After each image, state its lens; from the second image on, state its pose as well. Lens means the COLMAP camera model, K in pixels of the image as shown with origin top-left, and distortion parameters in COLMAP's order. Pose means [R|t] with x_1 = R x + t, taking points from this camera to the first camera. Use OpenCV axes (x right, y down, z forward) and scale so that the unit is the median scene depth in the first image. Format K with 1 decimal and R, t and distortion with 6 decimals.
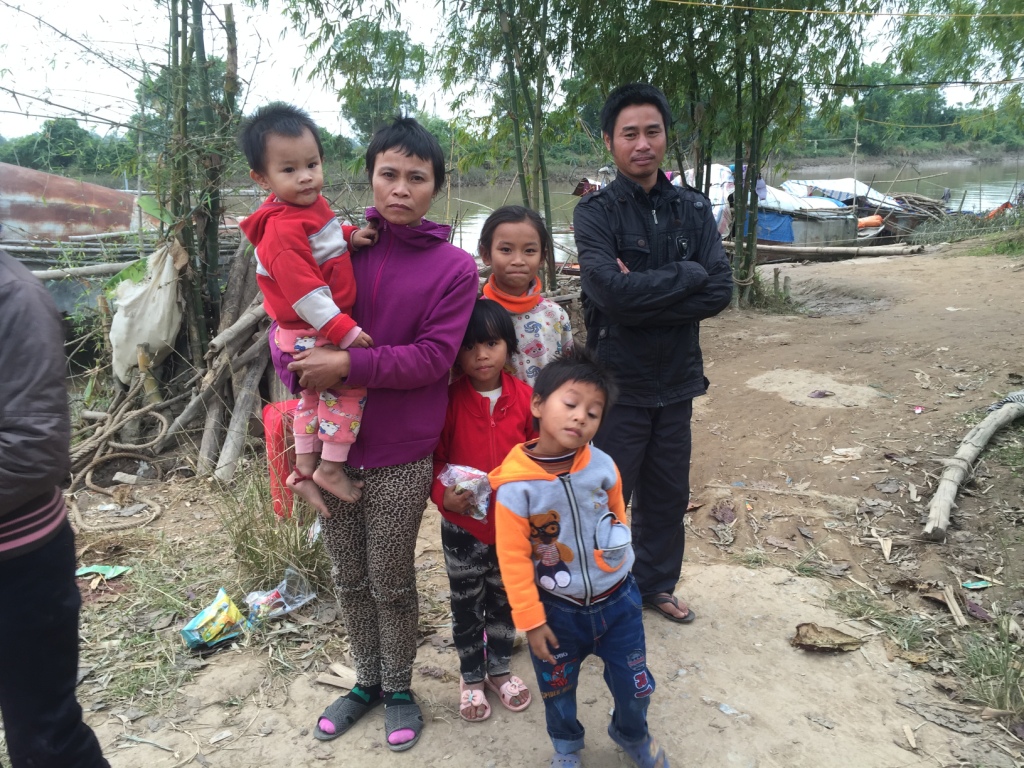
lens RADIAL K [[863.5, 0, 512.0], [0, 863.5, 384.0], [0, 0, 1]] dist [0.004211, 0.000741]
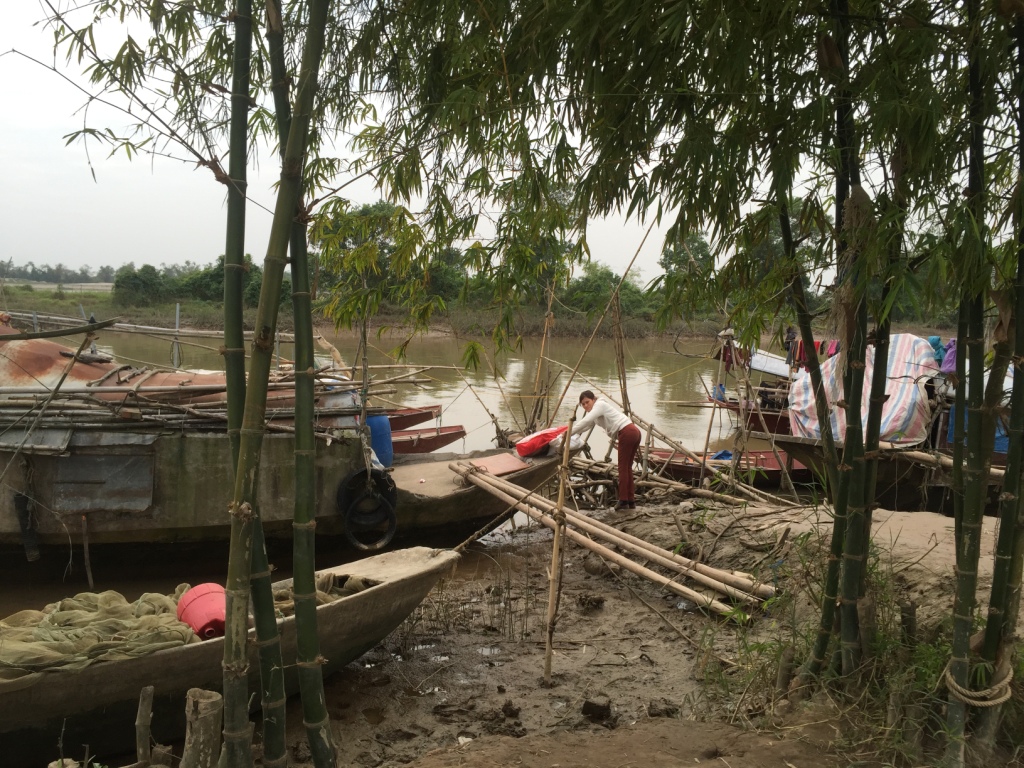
lens RADIAL K [[863.5, 0, 512.0], [0, 863.5, 384.0], [0, 0, 1]] dist [0.004211, 0.000741]
pose [[0.978947, 0.046756, -0.198689, 0.110023], [-0.079232, 0.984128, -0.158791, -0.124249], [0.188111, 0.171191, 0.967113, 0.451877]]
